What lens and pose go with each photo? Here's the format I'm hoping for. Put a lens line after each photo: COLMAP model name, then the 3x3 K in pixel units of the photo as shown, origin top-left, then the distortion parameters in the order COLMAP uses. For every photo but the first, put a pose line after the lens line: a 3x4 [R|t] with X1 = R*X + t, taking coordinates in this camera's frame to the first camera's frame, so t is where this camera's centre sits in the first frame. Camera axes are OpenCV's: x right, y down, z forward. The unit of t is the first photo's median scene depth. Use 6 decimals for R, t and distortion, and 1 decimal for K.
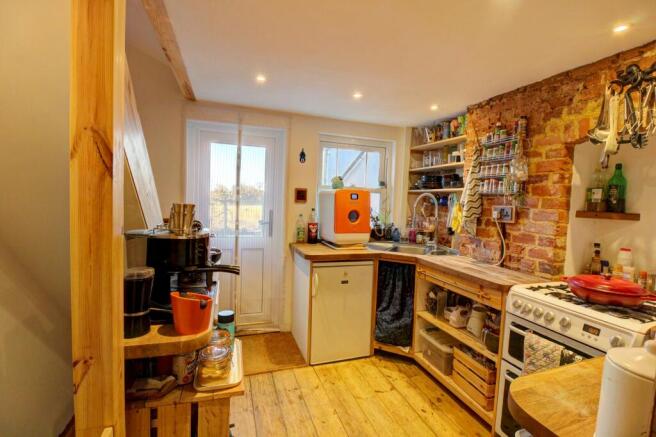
lens RADIAL K [[304.7, 0, 328.0], [0, 304.7, 218.5], [0, 0, 1]] dist [-0.000320, -0.014650]
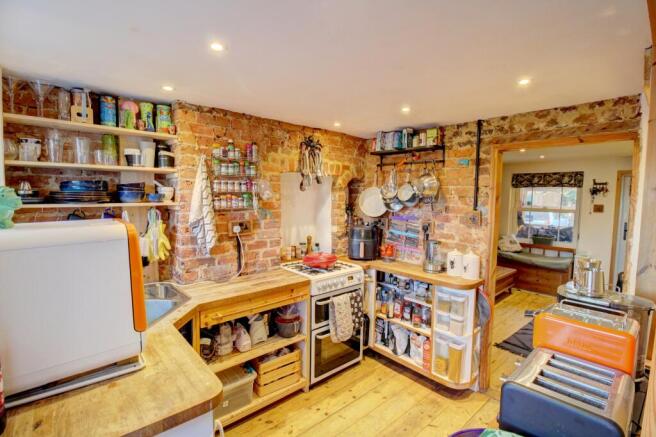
lens RADIAL K [[304.7, 0, 328.0], [0, 304.7, 218.5], [0, 0, 1]] dist [-0.000320, -0.014650]
pose [[-0.387291, -0.111932, 0.915138, -0.548242], [0.033361, 0.990251, 0.135238, -0.188881], [-0.921354, 0.082907, -0.379782, 1.162723]]
